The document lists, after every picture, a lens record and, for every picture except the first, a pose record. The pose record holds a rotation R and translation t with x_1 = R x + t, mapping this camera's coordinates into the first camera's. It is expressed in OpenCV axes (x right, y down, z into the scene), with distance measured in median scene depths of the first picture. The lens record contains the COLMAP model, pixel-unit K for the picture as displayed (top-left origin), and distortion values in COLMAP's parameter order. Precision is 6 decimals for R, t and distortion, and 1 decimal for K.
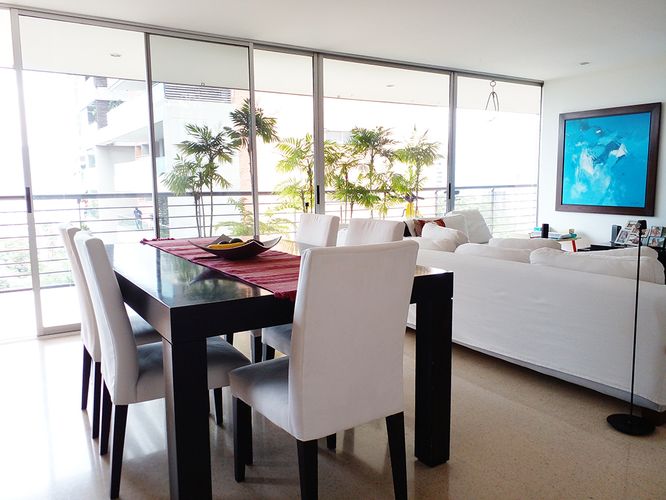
lens RADIAL K [[534.9, 0, 333.0], [0, 534.9, 250.0], [0, 0, 1]] dist [0.106213, -0.220080]
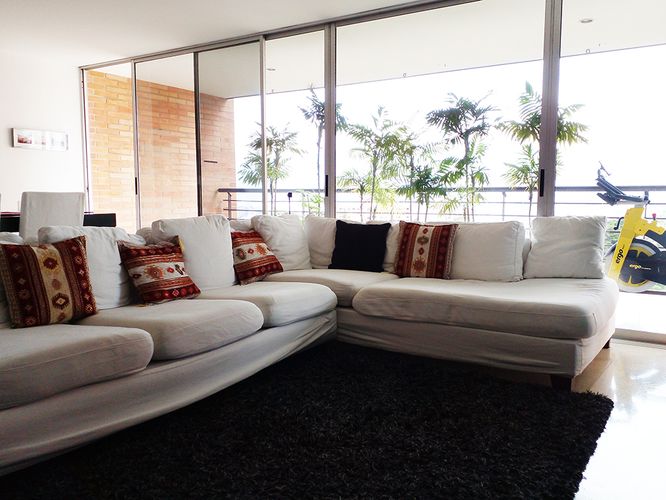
lens RADIAL K [[534.9, 0, 333.0], [0, 534.9, 250.0], [0, 0, 1]] dist [0.106213, -0.220080]
pose [[0.449909, 0.118875, -0.885127, 0.760662], [-0.104757, 0.991284, 0.079884, -0.085220], [0.886909, 0.056783, 0.458441, 0.643240]]
